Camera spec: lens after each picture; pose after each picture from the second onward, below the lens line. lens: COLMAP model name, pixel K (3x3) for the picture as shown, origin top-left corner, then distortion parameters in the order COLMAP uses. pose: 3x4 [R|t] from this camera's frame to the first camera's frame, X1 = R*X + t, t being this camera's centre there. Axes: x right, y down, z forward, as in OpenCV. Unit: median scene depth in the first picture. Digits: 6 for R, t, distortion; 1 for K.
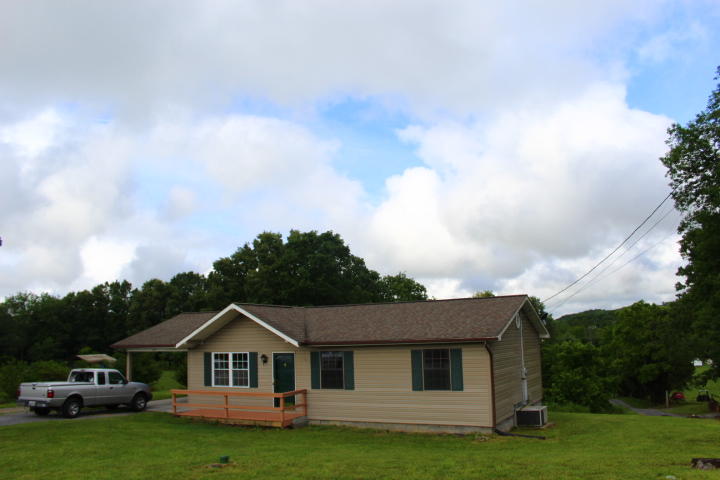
lens RADIAL K [[597.4, 0, 360.8], [0, 597.4, 242.8], [0, 0, 1]] dist [-0.169912, 0.146929]
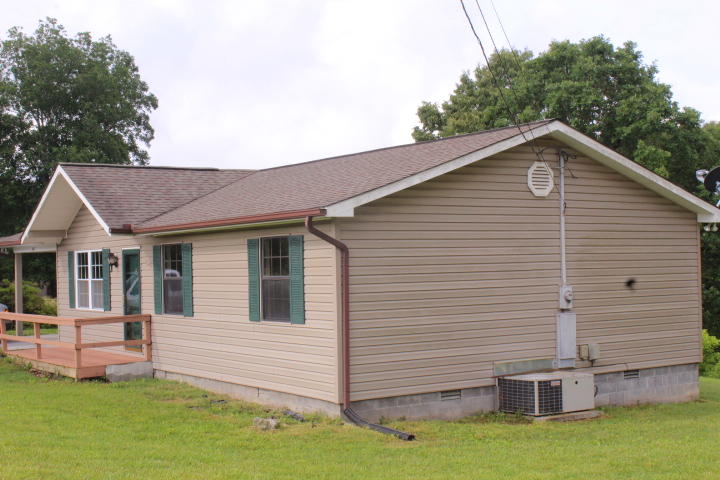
lens RADIAL K [[1052.8, 0, 360.0], [0, 1052.8, 240.0], [0, 0, 1]] dist [-0.018427, -0.020871]
pose [[0.880628, 0.000310, -0.473808, 0.532442], [0.067921, 0.989589, 0.126887, 0.068476], [0.468914, -0.143922, 0.871439, 0.248779]]
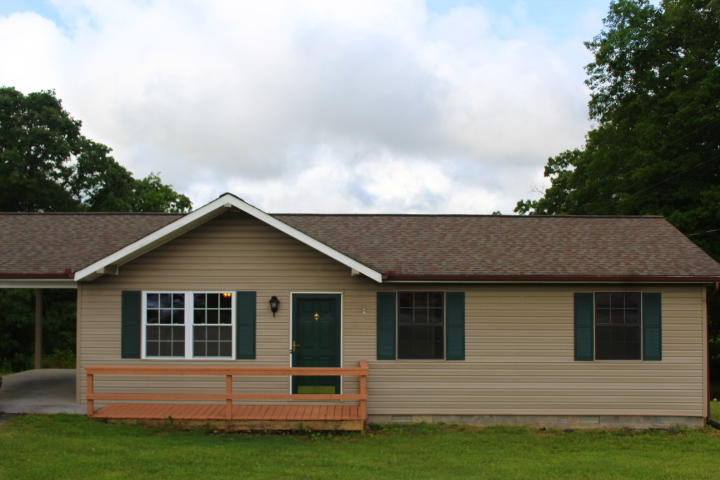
lens RADIAL K [[913.5, 0, 360.0], [0, 913.5, 240.0], [0, 0, 1]] dist [-0.064156, -0.002205]
pose [[0.898133, 0.052814, 0.436541, -0.466456], [-0.098166, 0.991788, 0.081975, 0.066895], [-0.428627, -0.116478, 0.895942, 0.251033]]
